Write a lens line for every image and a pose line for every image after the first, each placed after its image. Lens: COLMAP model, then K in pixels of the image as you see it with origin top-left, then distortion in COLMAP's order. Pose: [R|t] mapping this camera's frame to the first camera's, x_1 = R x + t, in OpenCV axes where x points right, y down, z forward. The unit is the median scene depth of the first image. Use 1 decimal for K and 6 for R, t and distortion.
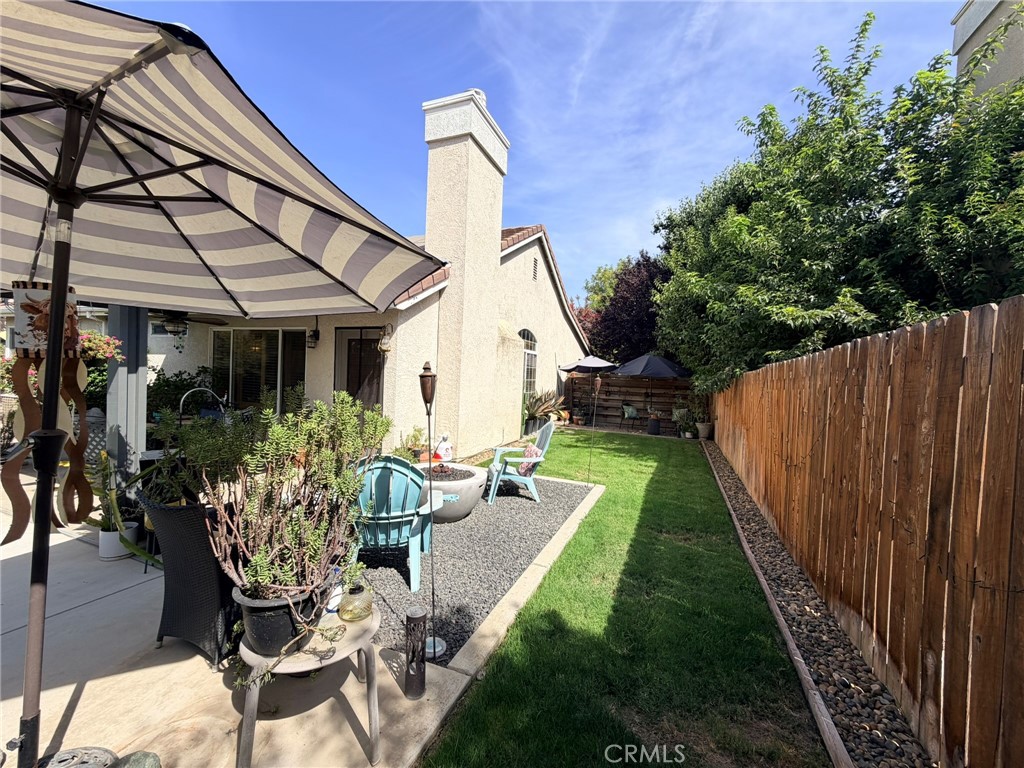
lens RADIAL K [[406.5, 0, 508.4], [0, 406.5, 385.4], [0, 0, 1]] dist [-0.002151, 0.000048]
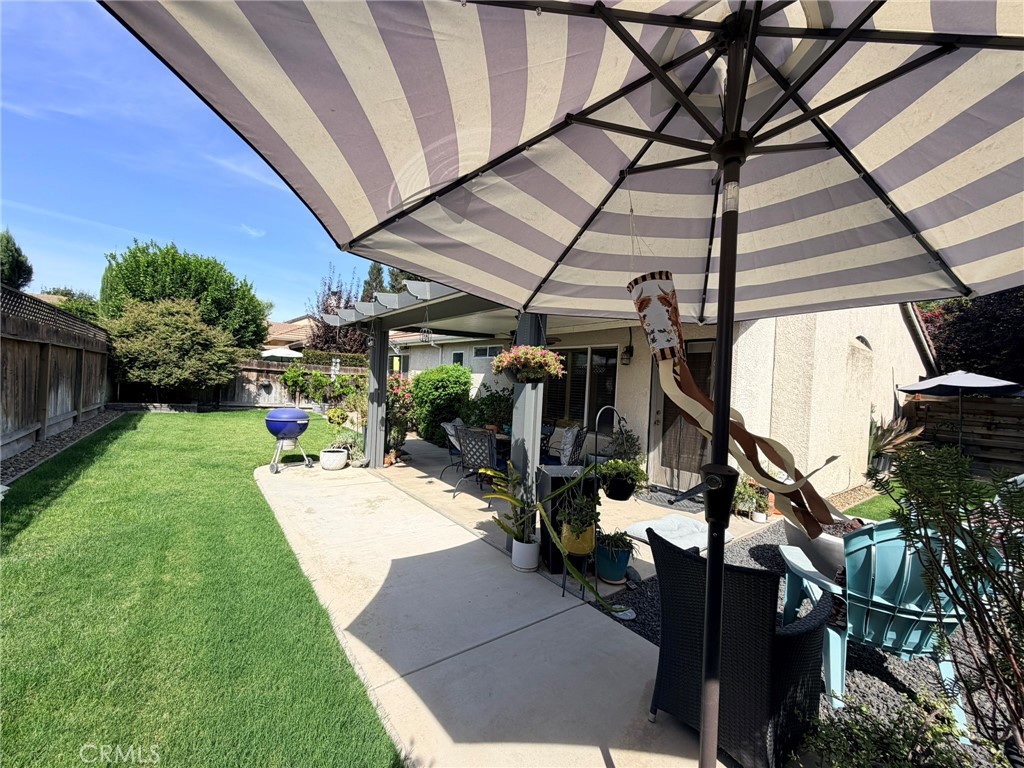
lens RADIAL K [[406.5, 0, 508.4], [0, 406.5, 385.4], [0, 0, 1]] dist [-0.002151, 0.000048]
pose [[0.859948, 0.004658, -0.510360, -0.199039], [-0.028394, 0.998846, -0.038726, 0.001175], [0.509591, 0.047794, 0.859088, 0.030797]]
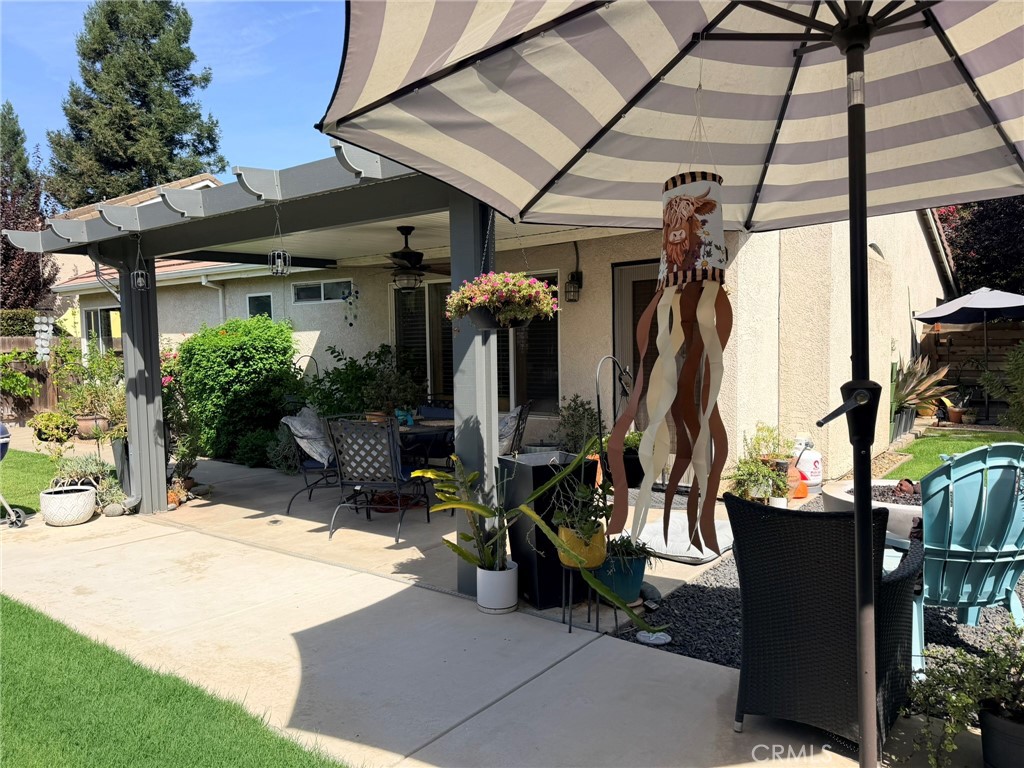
lens RADIAL K [[715.7, 0, 517.0], [0, 715.7, 392.6], [0, 0, 1]] dist [0.072303, -0.087467]
pose [[0.965721, -0.042579, -0.256068, -0.253046], [0.050404, 0.998439, 0.024071, 0.013263], [0.254643, -0.036152, 0.966359, -0.062224]]
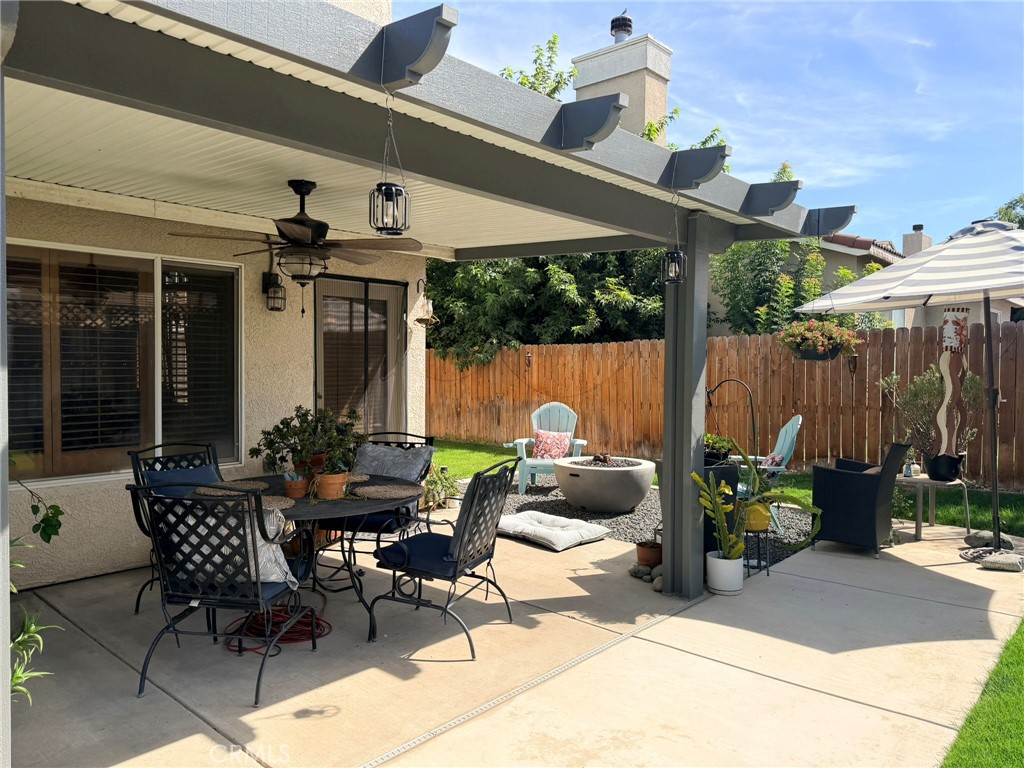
lens RADIAL K [[715.7, 0, 517.0], [0, 715.7, 392.6], [0, 0, 1]] dist [0.072303, -0.087467]
pose [[0.347489, -0.080924, 0.934185, -1.024182], [0.030651, 0.996717, 0.074940, -0.042990], [-0.937183, 0.002593, 0.348829, 0.371866]]
